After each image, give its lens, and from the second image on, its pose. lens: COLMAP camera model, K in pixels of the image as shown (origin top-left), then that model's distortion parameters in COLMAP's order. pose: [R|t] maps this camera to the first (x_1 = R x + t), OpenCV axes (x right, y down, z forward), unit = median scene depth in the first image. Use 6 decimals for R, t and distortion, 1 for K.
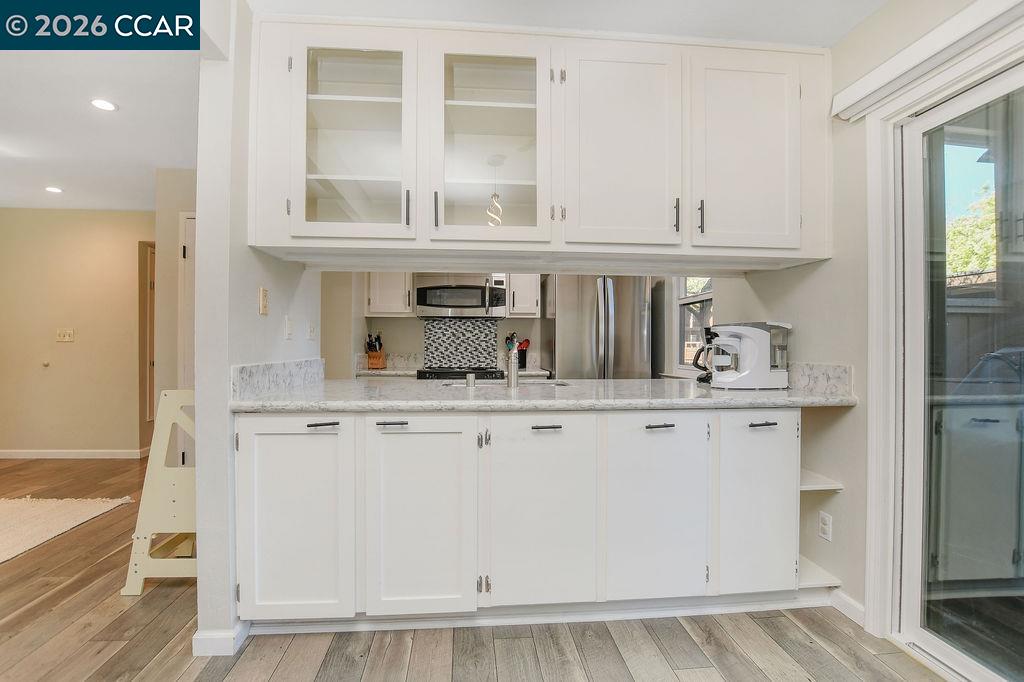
lens RADIAL K [[482.9, 0, 512.0], [0, 482.9, 341.0], [0, 0, 1]] dist [-0.016615, 0.001028]
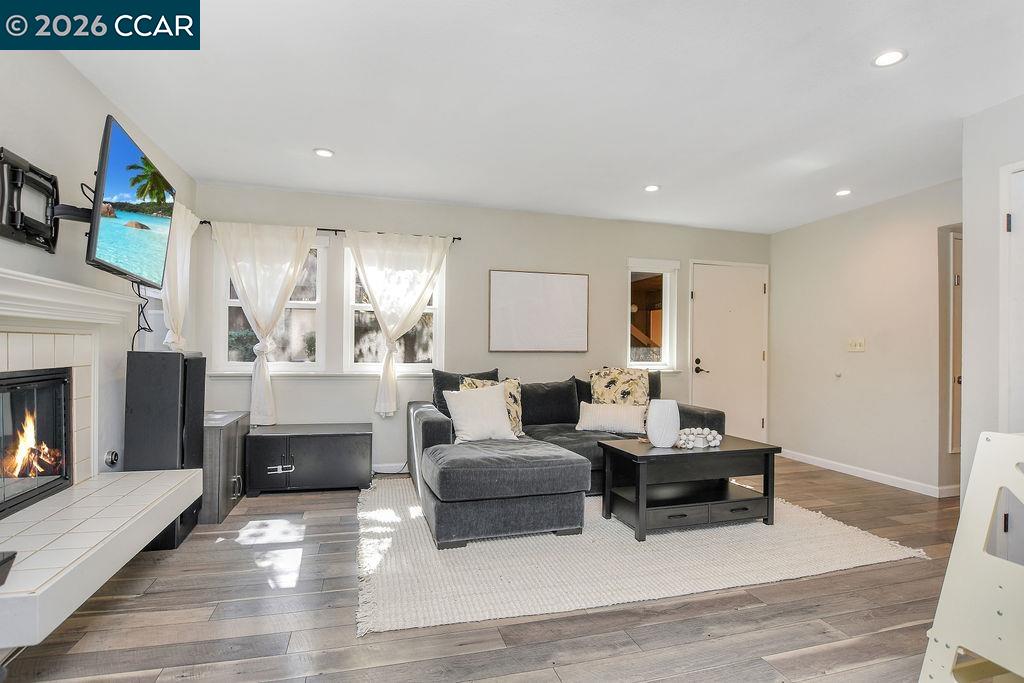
lens RADIAL K [[495.8, 0, 490.5], [0, 495.8, 345.1], [0, 0, 1]] dist [-0.025904, 0.001184]
pose [[0.165254, -0.005772, -0.986234, -0.142603], [-0.007039, 0.999951, -0.007031, -0.000380], [0.986226, 0.008104, 0.165205, 0.173734]]
